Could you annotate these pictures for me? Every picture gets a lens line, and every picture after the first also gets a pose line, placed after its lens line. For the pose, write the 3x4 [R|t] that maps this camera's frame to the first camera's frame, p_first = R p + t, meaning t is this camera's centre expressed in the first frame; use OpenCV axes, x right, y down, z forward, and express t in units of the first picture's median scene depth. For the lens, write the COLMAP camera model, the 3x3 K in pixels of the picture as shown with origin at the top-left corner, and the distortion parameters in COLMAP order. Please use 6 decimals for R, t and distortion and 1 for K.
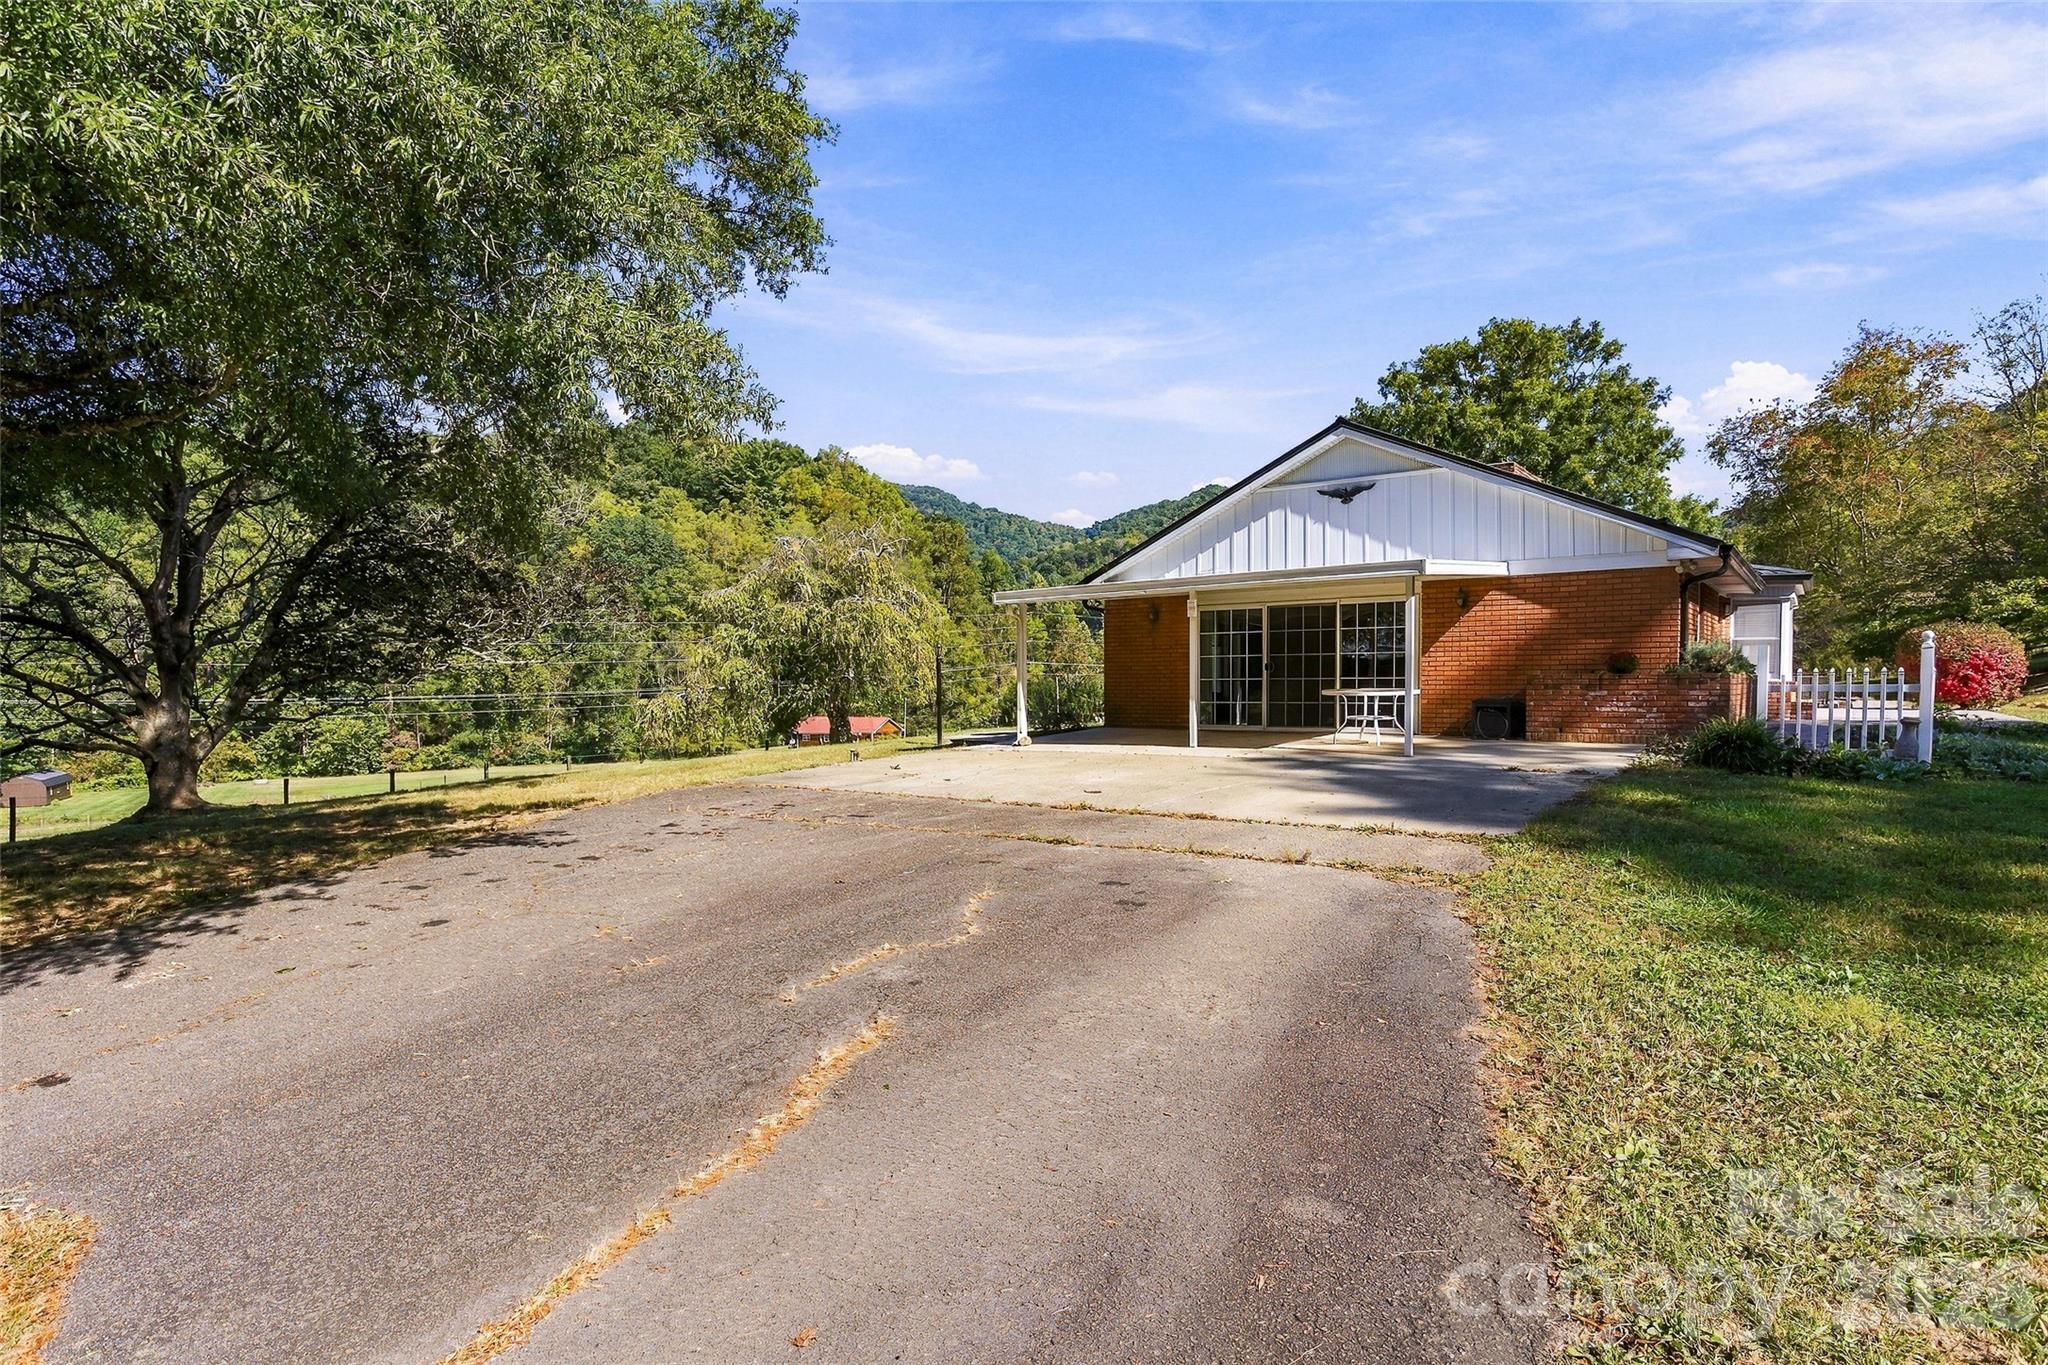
lens RADIAL K [[1163.6, 0, 906.4], [0, 1163.6, 713.1], [0, 0, 1]] dist [-0.040163, -0.000831]
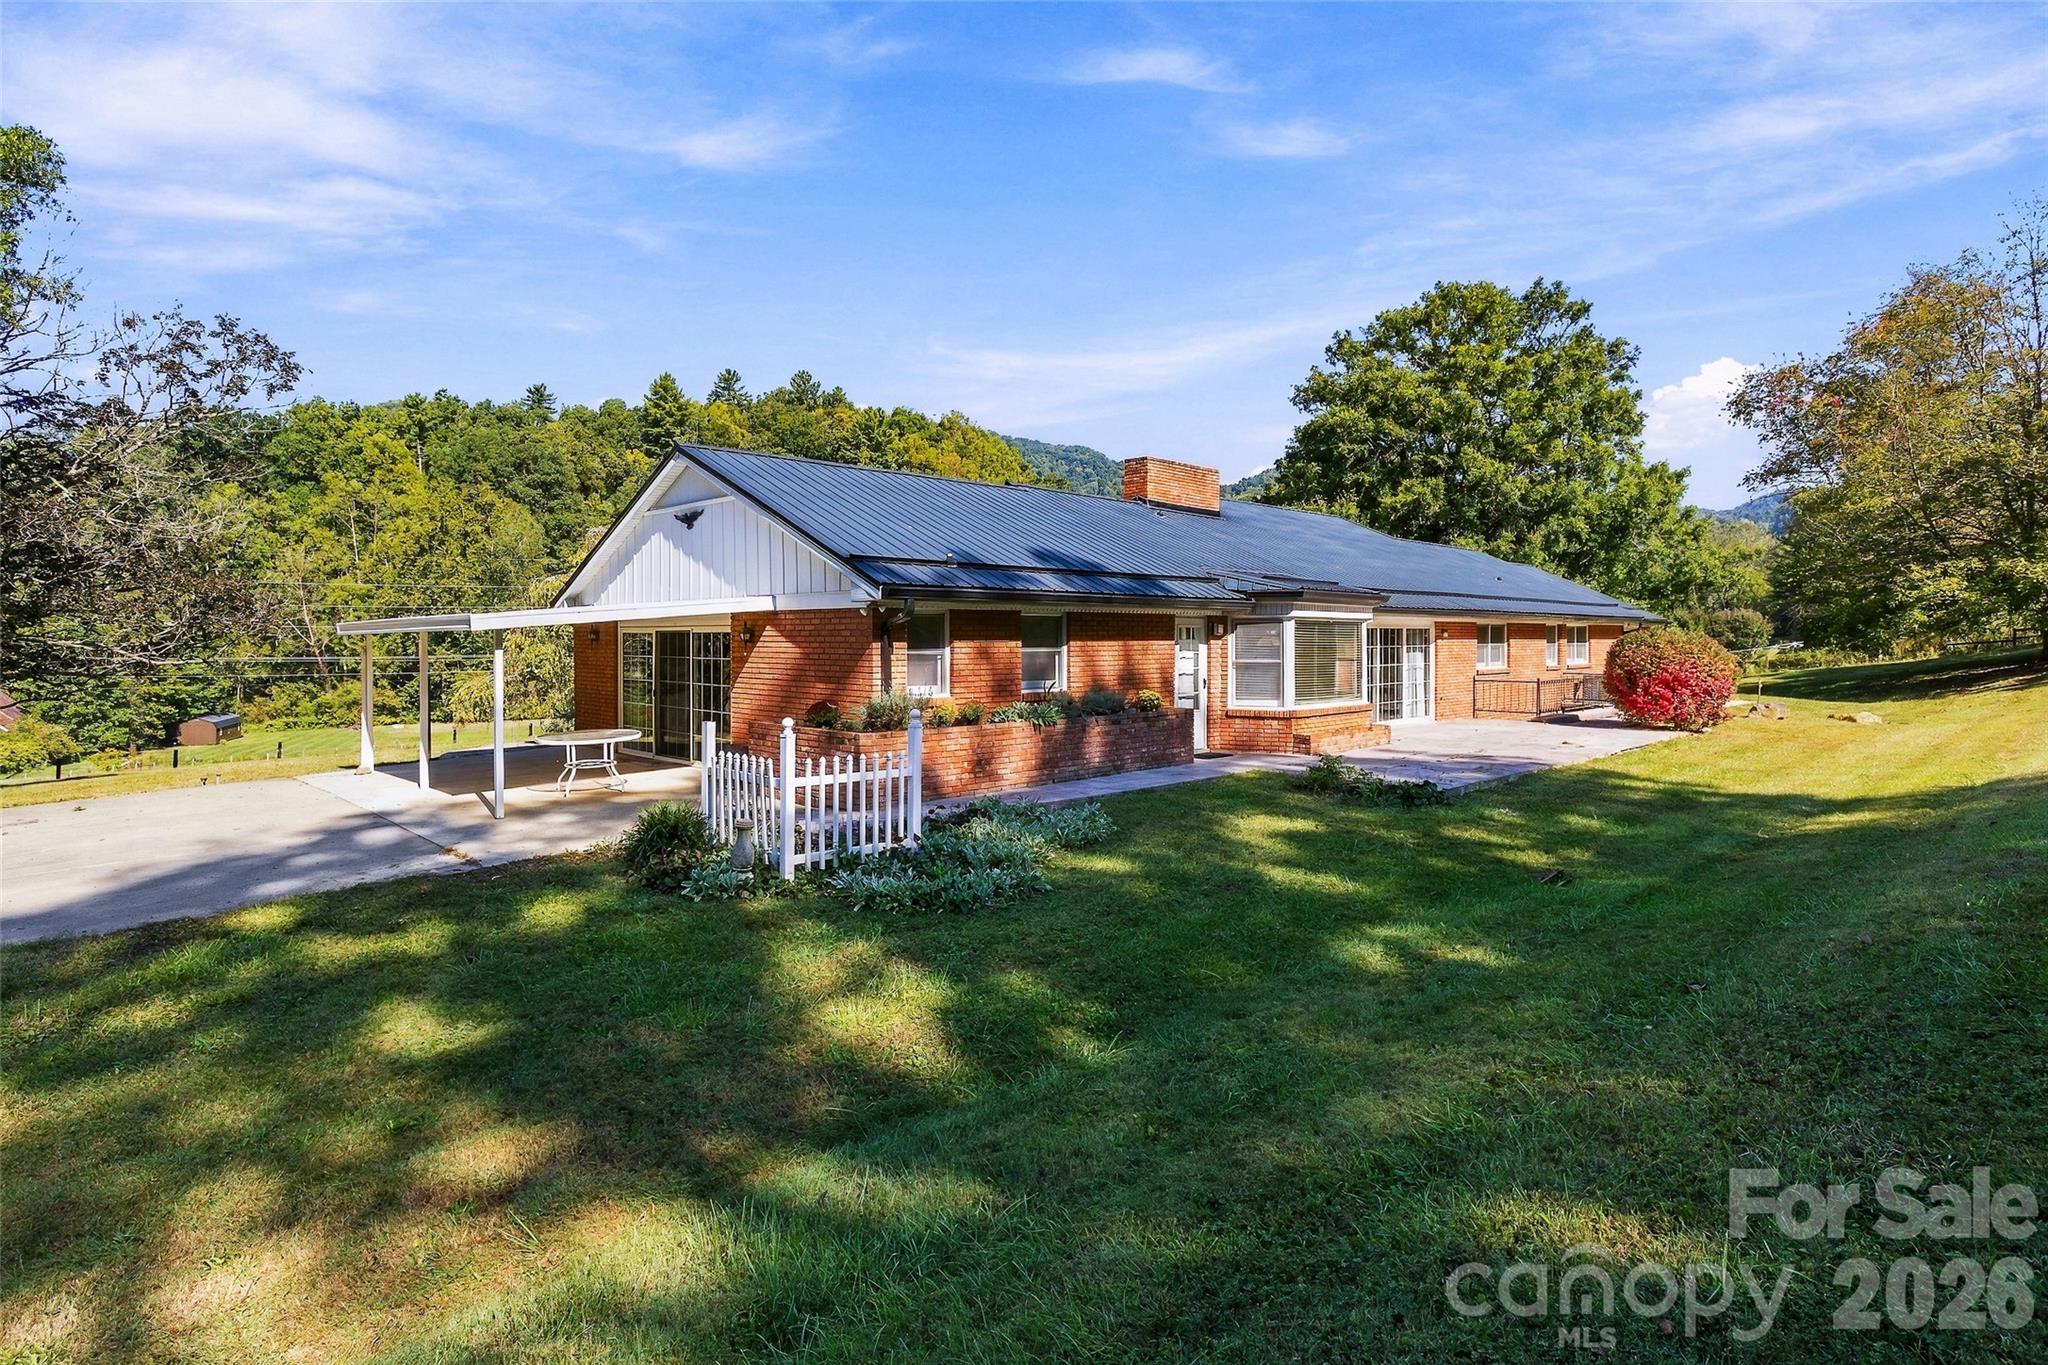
lens RADIAL K [[1115.0, 0, 986.8], [0, 1115.0, 636.0], [0, 0, 1]] dist [-0.073291, 0.044054]
pose [[0.990252, 0.007875, -0.139062, 0.260079], [-0.010392, 0.999795, -0.017381, -0.027015], [0.138897, 0.018657, 0.990131, 0.040792]]
